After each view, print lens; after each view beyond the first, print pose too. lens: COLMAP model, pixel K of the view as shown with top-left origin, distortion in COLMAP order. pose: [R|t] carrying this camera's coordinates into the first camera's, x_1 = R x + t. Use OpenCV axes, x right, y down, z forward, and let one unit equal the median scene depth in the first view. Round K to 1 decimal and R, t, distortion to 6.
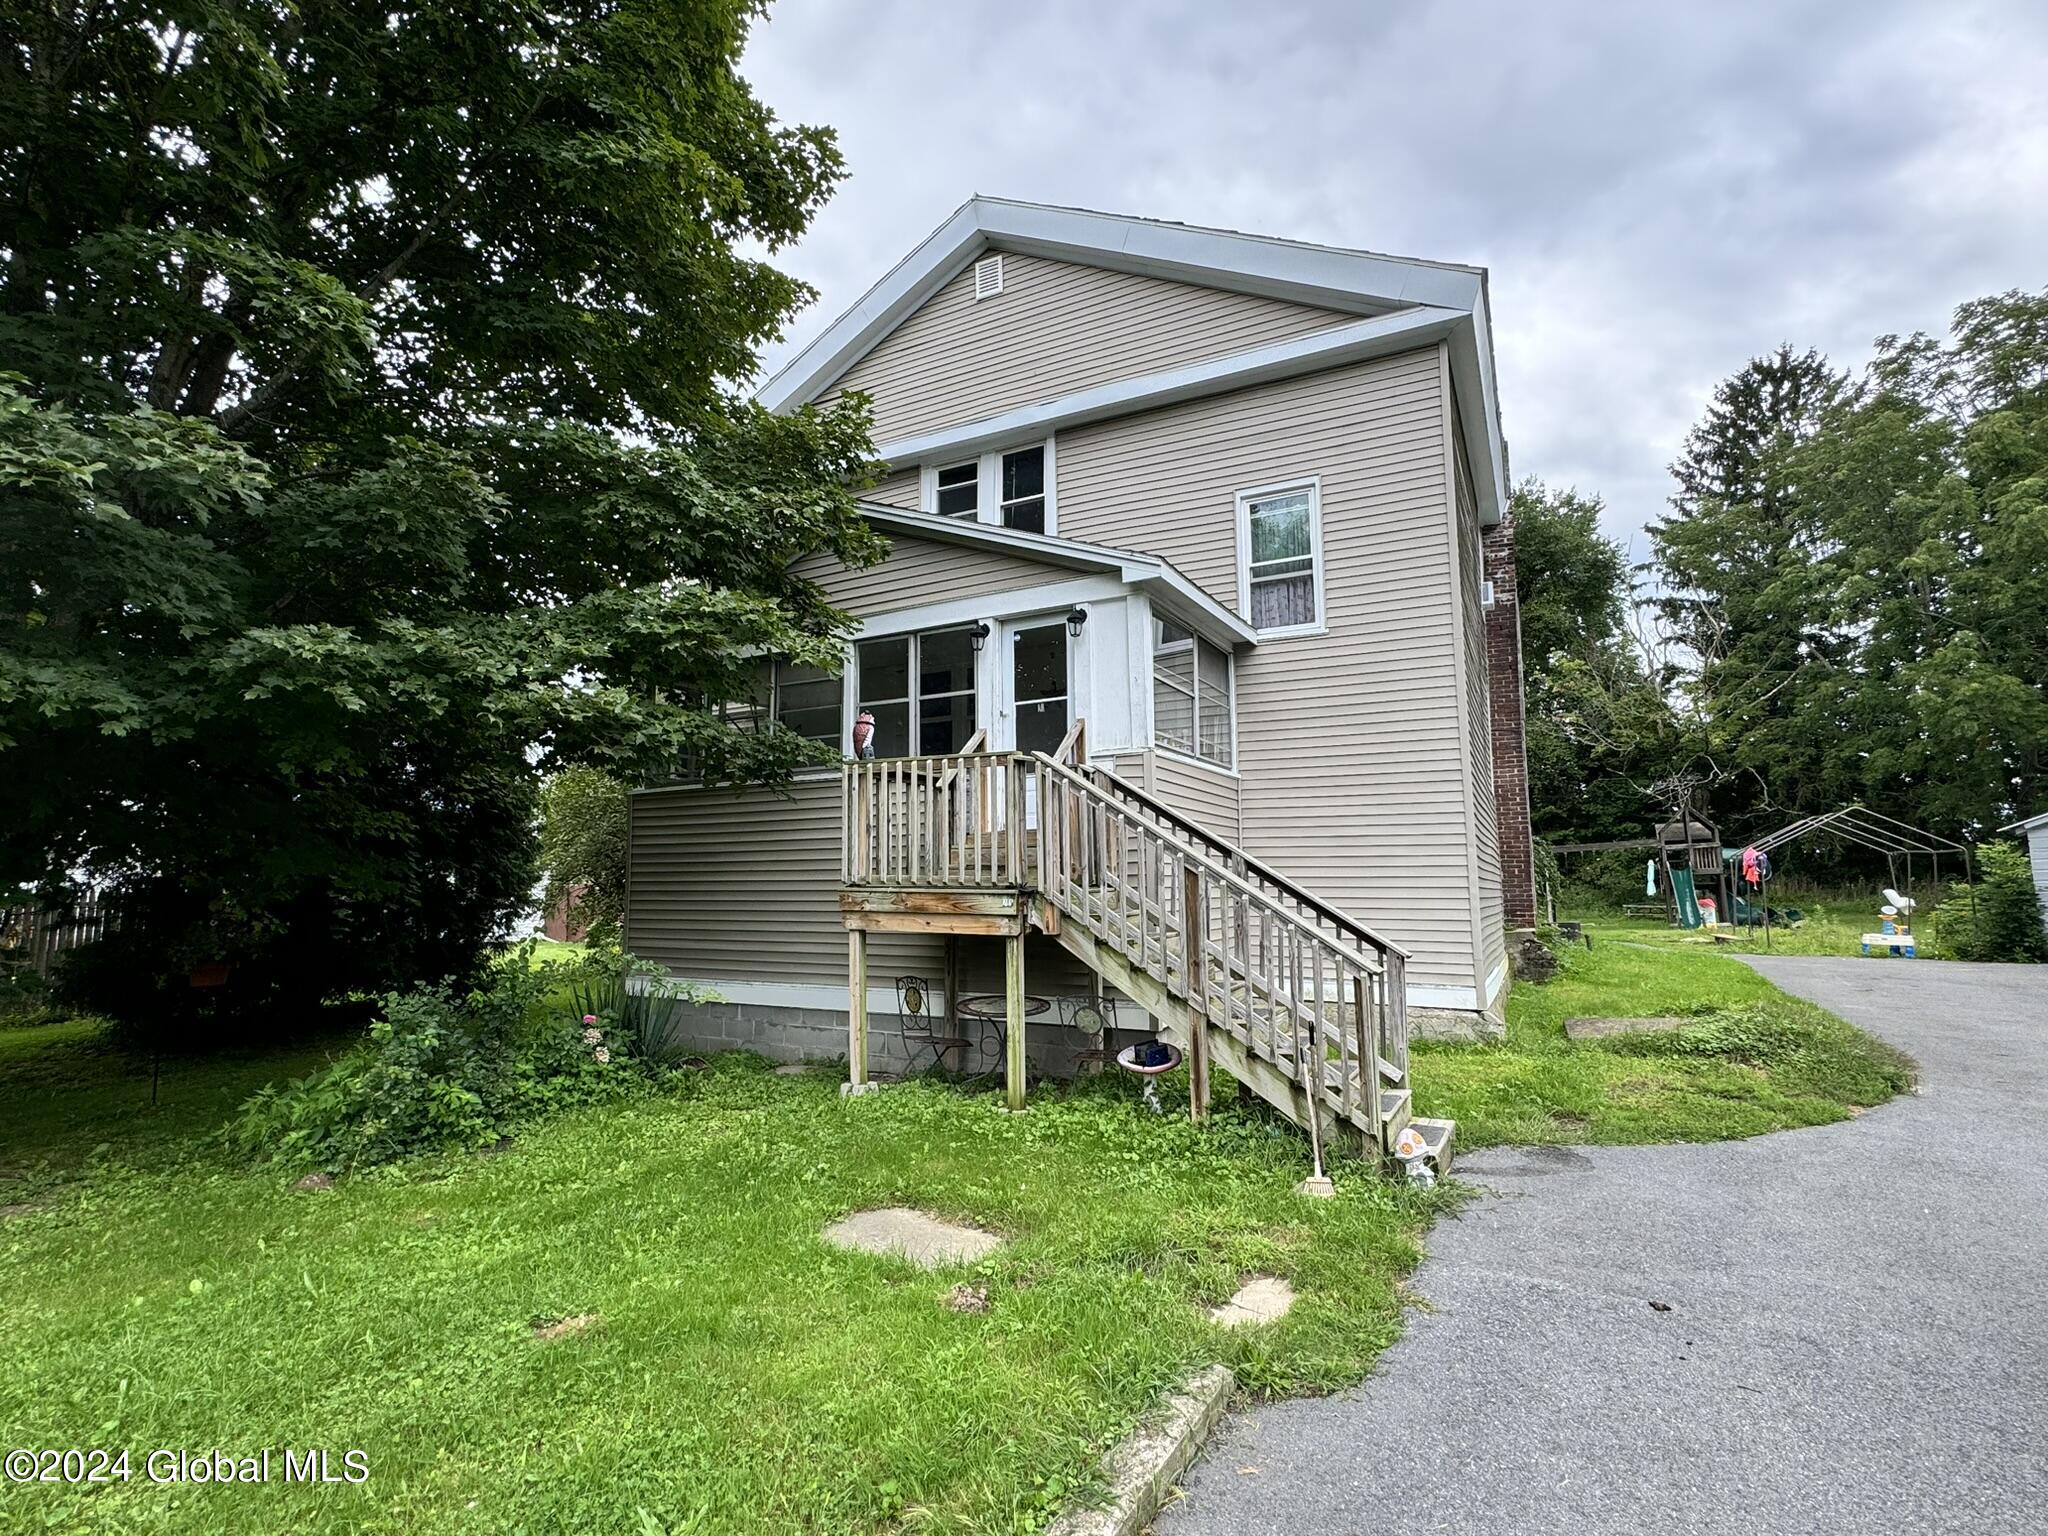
lens RADIAL K [[995.8, 0, 1028.1], [0, 995.8, 762.5], [0, 0, 1]] dist [-0.002672, 0.001008]
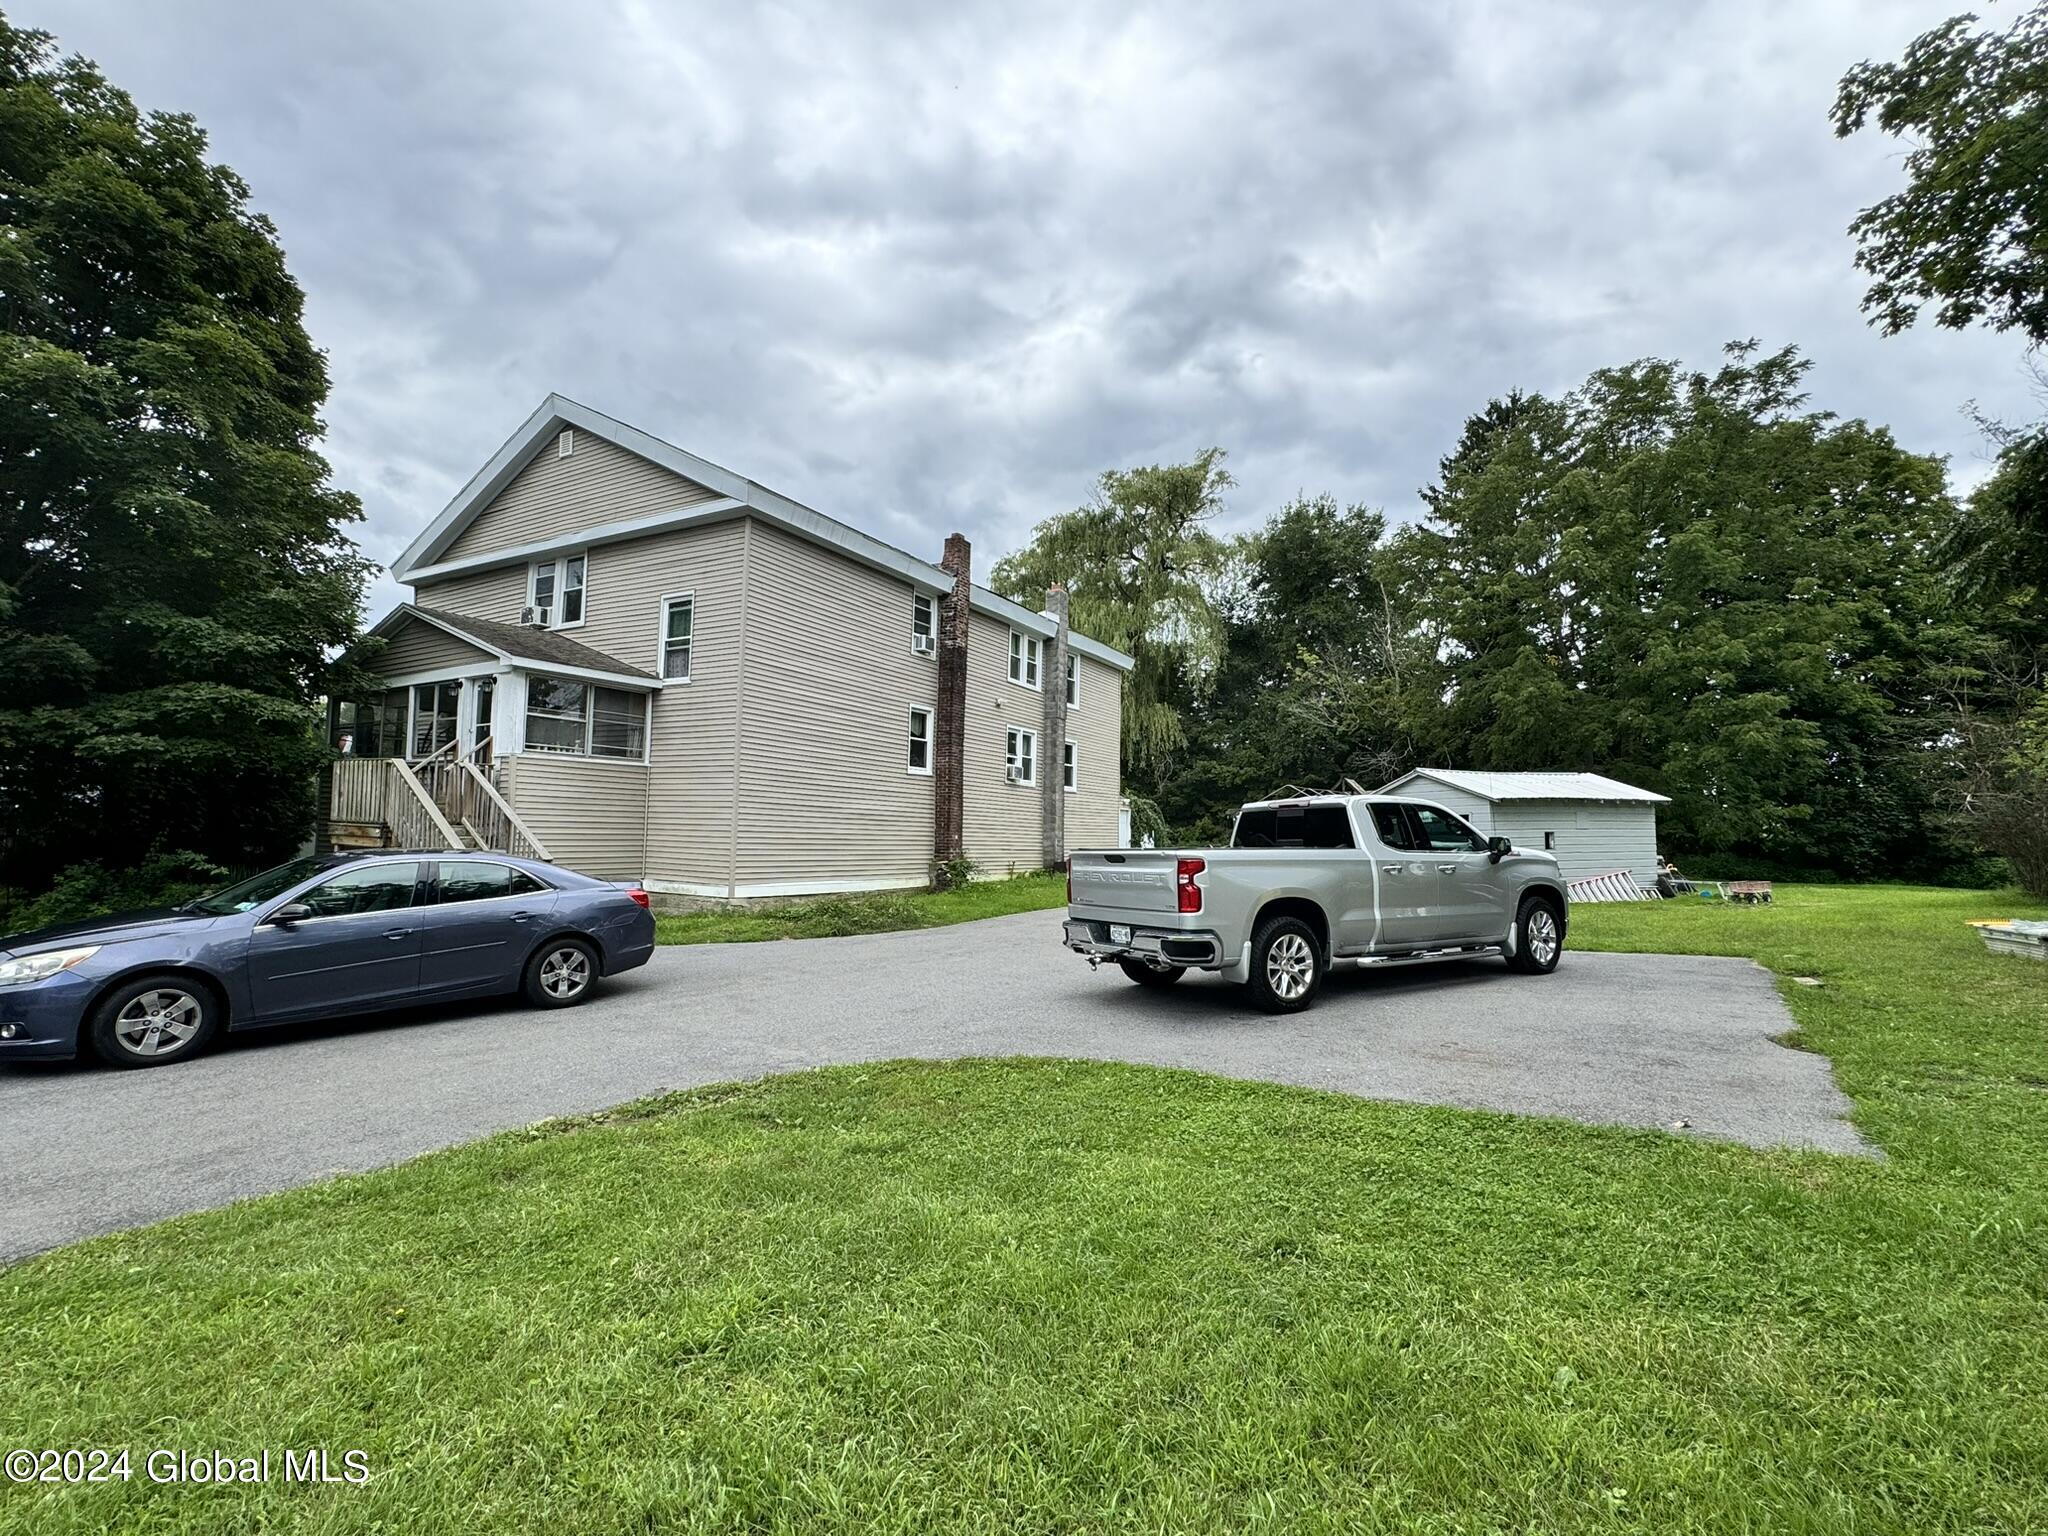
lens RADIAL K [[931.3, 0, 1028.0], [0, 931.3, 767.7], [0, 0, 1]] dist [-0.004498, -0.000293]
pose [[0.999445, 0.018099, -0.027976, 0.298063], [-0.016596, 0.998454, 0.053055, -0.025369], [0.028893, -0.052561, 0.998200, -0.192693]]
